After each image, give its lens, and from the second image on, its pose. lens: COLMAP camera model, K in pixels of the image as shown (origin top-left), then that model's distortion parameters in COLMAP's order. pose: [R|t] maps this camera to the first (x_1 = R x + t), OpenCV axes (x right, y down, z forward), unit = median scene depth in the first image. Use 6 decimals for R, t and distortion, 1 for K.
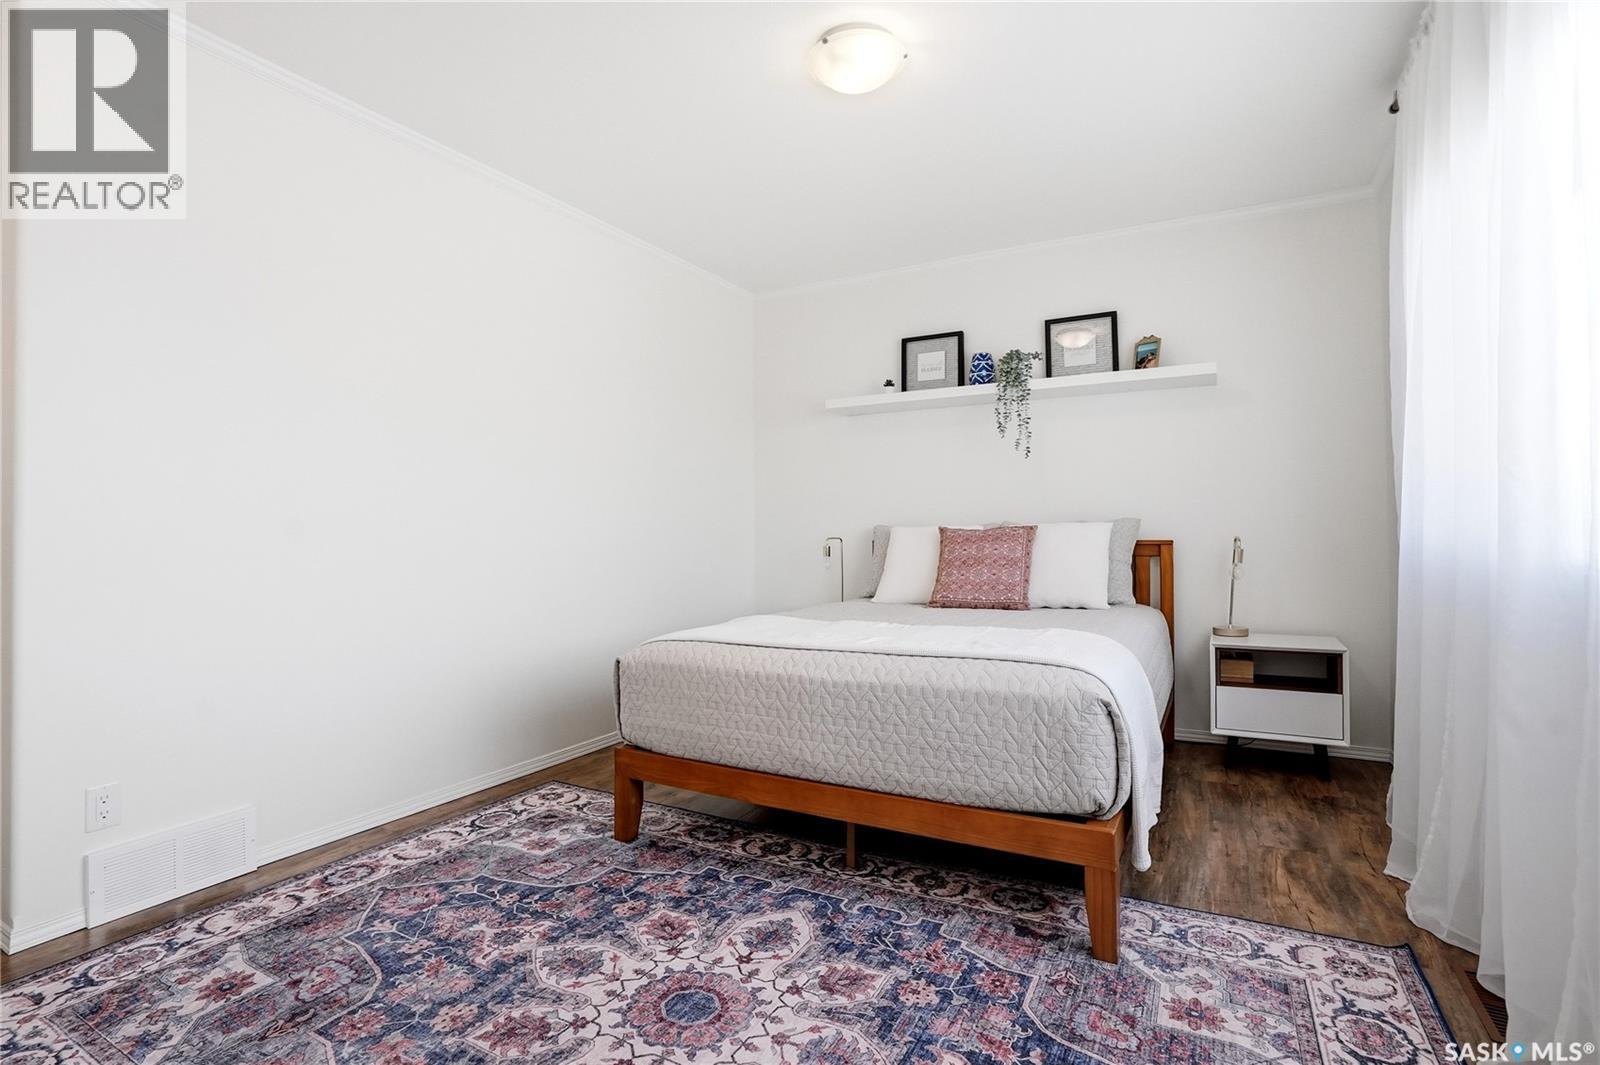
lens RADIAL K [[754.0, 0, 804.0], [0, 754.0, 530.4], [0, 0, 1]] dist [-0.044062, 0.003676]
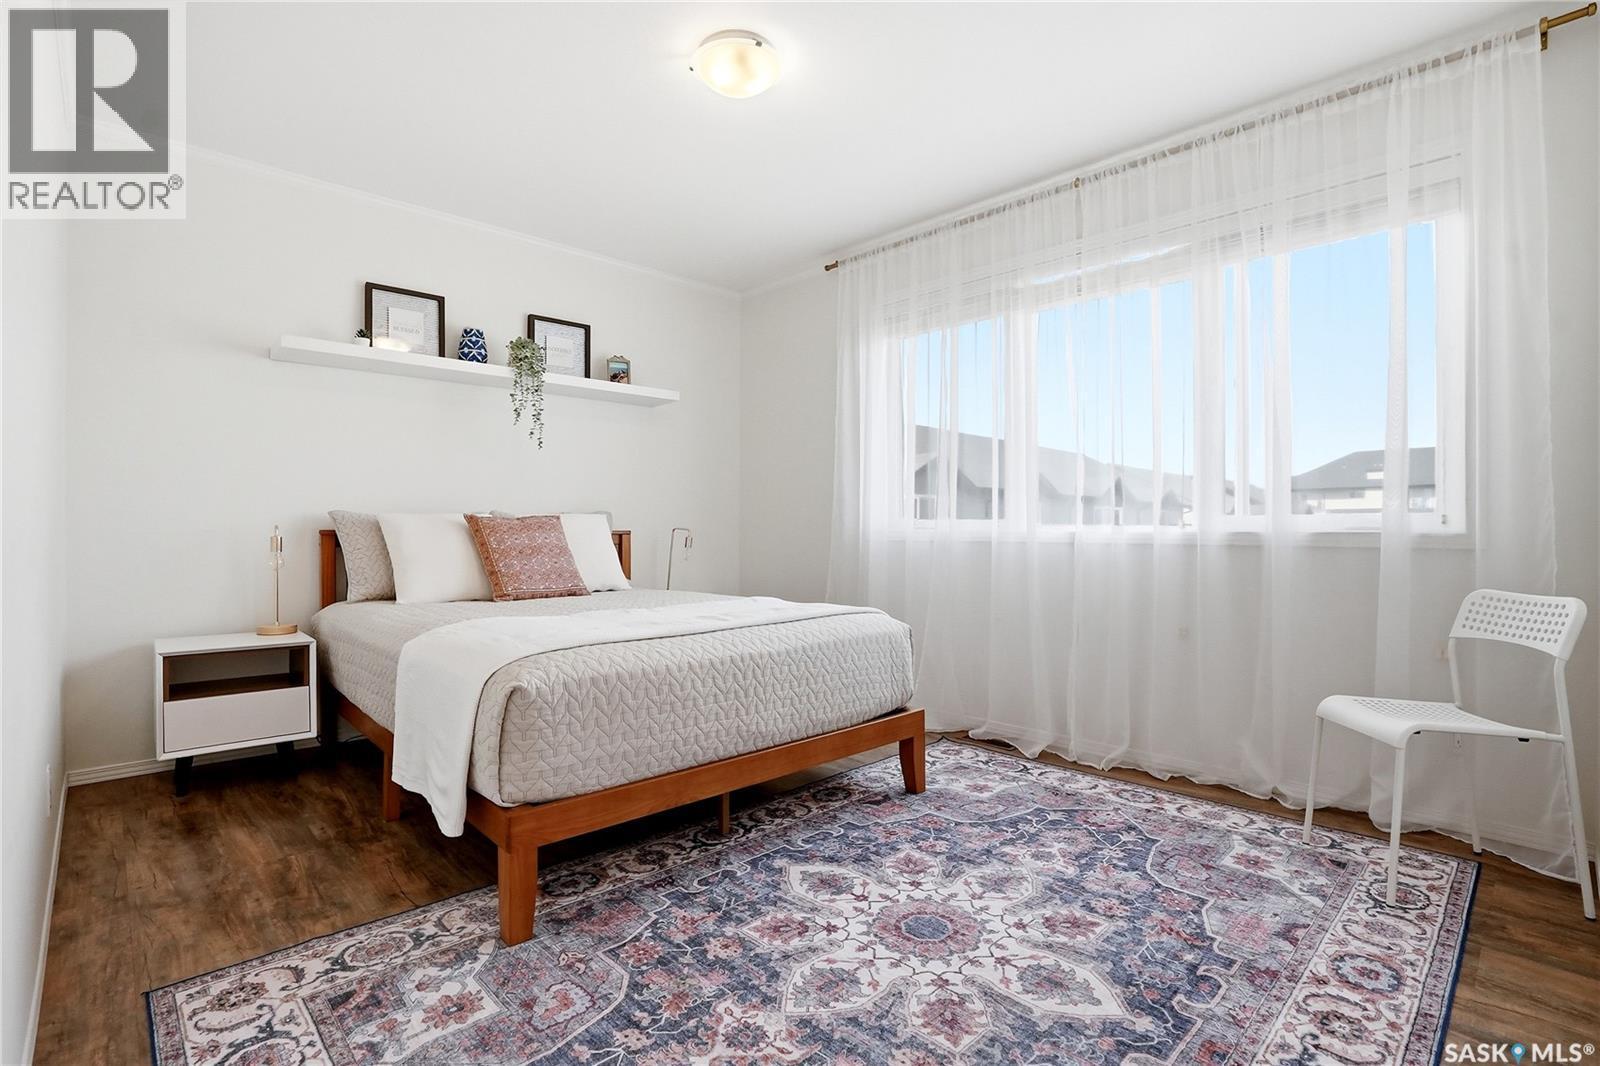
lens RADIAL K [[742.8, 0, 799.6], [0, 742.8, 542.2], [0, 0, 1]] dist [-0.040870, 0.004629]
pose [[0.311397, -0.008816, 0.950239, -0.952606], [-0.006071, 0.999918, 0.011267, 0.029684], [-0.950261, -0.009278, 0.311317, 0.624612]]
